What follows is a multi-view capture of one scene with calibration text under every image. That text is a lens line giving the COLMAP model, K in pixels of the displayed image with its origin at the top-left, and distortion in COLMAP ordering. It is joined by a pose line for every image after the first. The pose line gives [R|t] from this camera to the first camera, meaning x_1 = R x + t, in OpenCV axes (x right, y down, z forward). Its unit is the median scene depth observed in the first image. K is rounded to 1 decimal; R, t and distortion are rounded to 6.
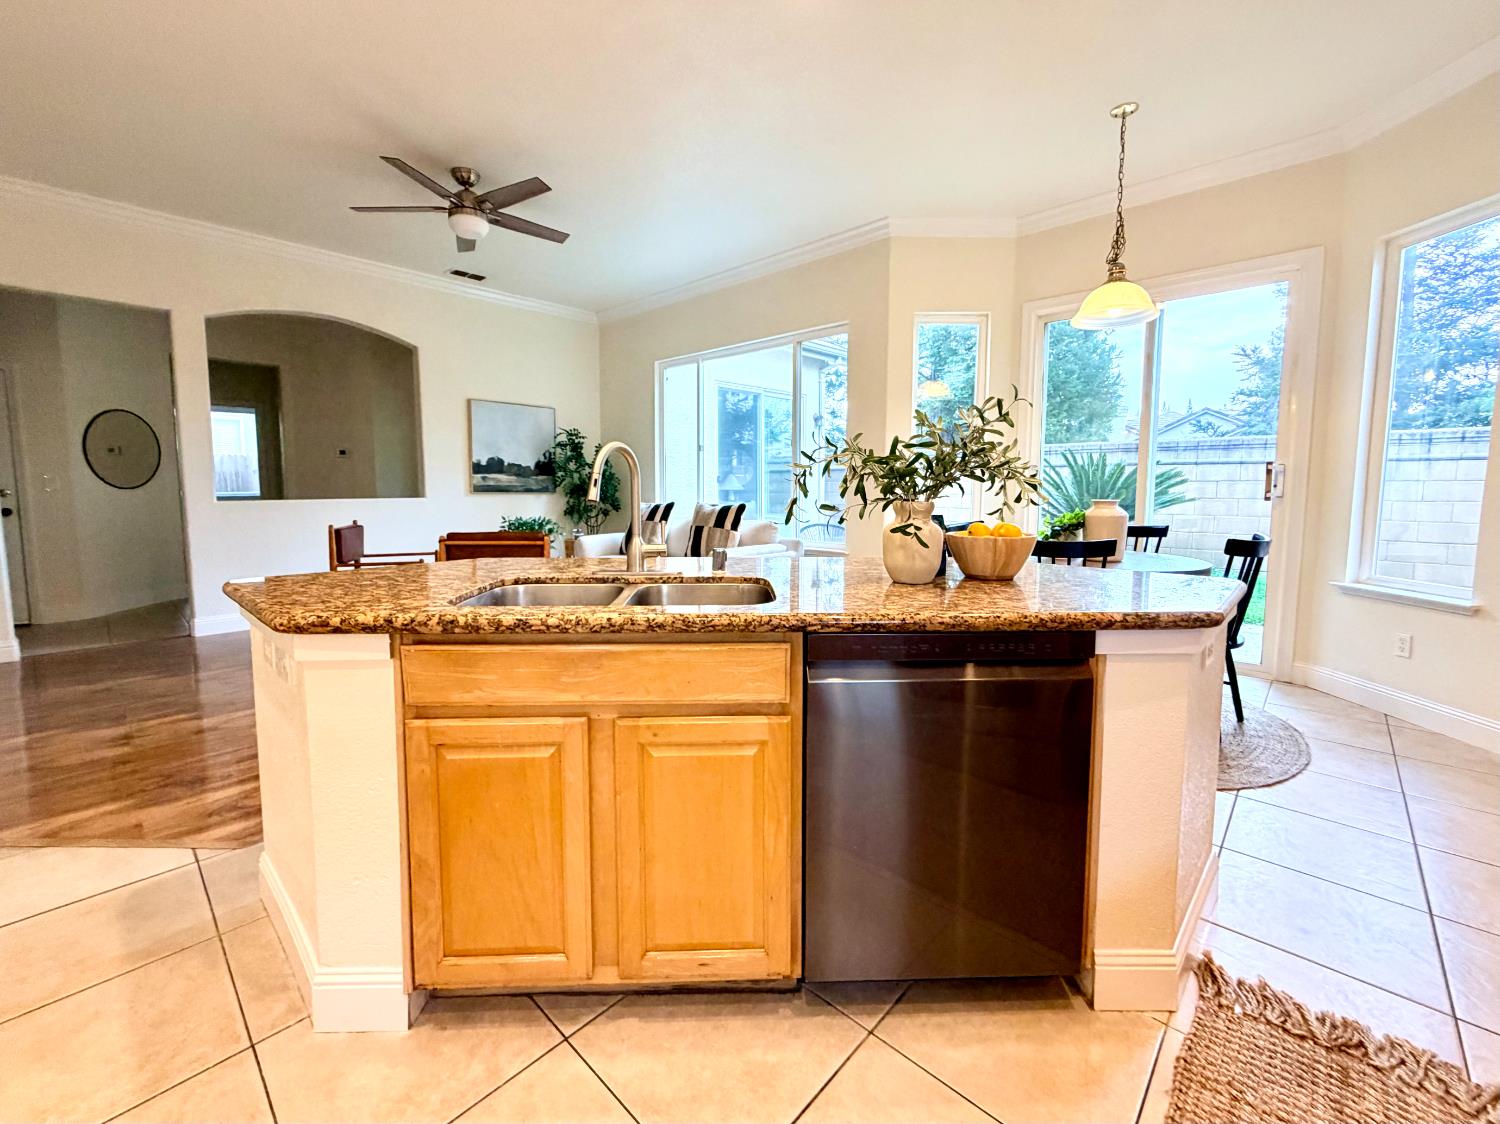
lens RADIAL K [[593.6, 0, 739.9], [0, 593.6, 536.9], [0, 0, 1]] dist [-0.001210, 0.000529]
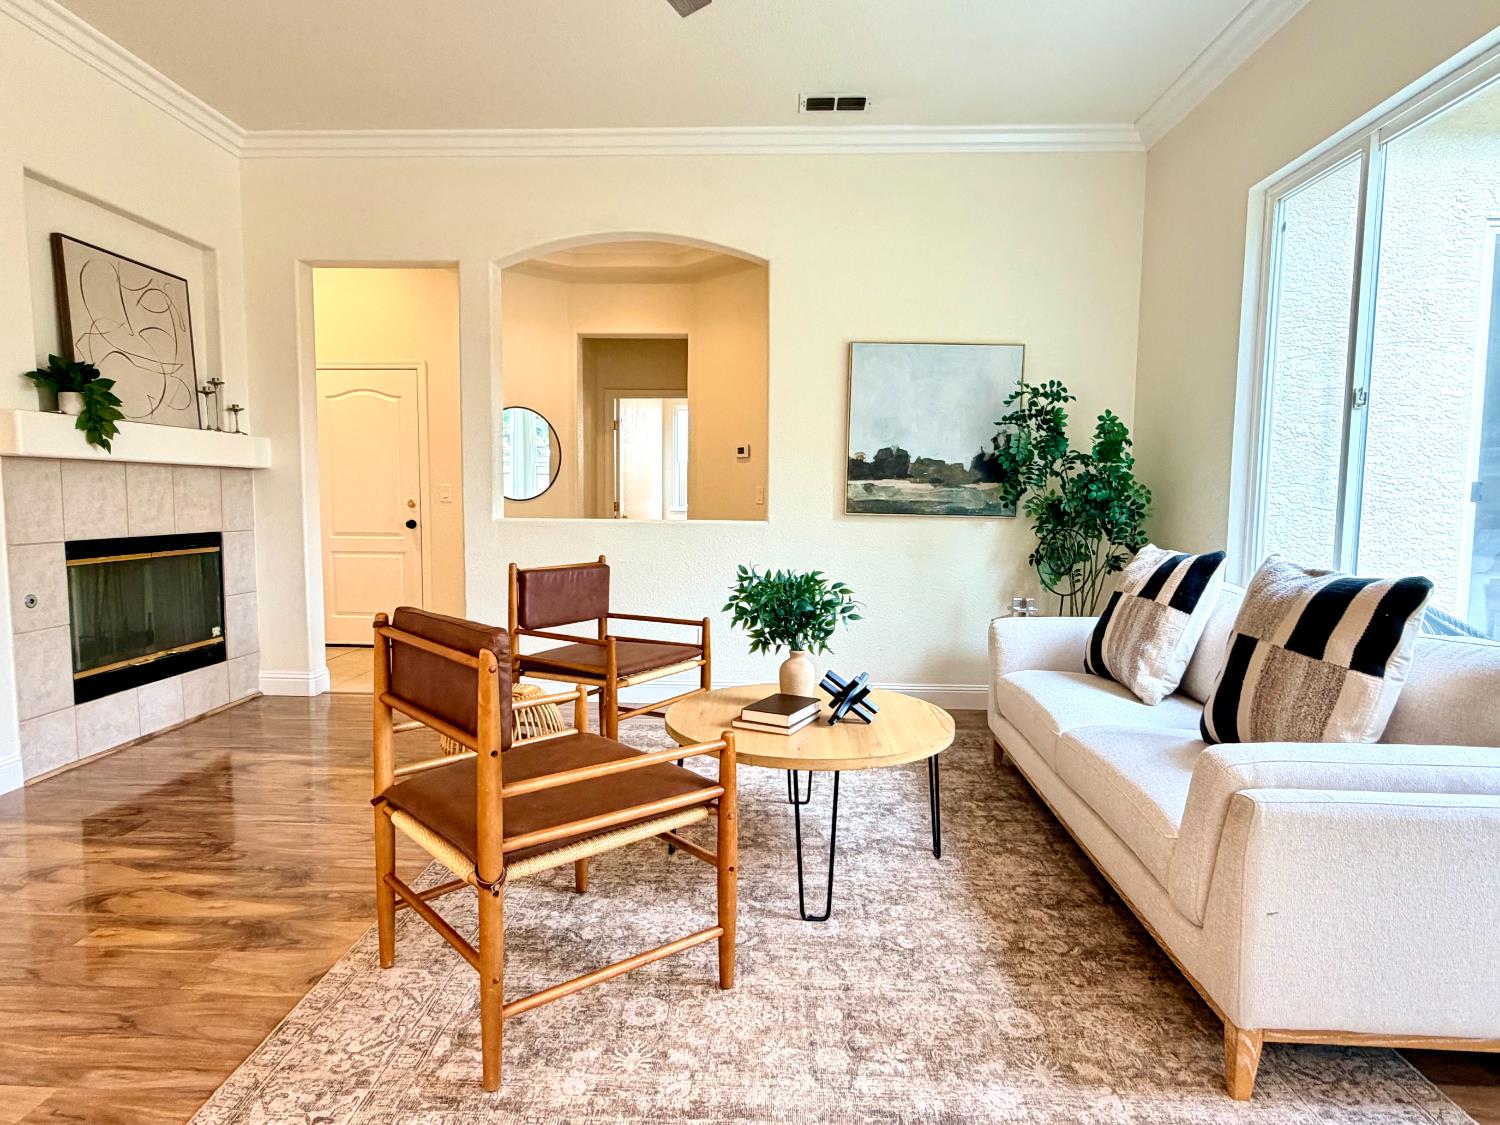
lens RADIAL K [[836.5, 0, 758.2], [0, 836.5, 563.9], [0, 0, 1]] dist [0.001628, -0.002796]
pose [[0.665701, 0.066328, -0.743265, 0.072839], [-0.076221, 0.996876, 0.020694, -0.039325], [0.742315, 0.042877, 0.668677, 0.438365]]
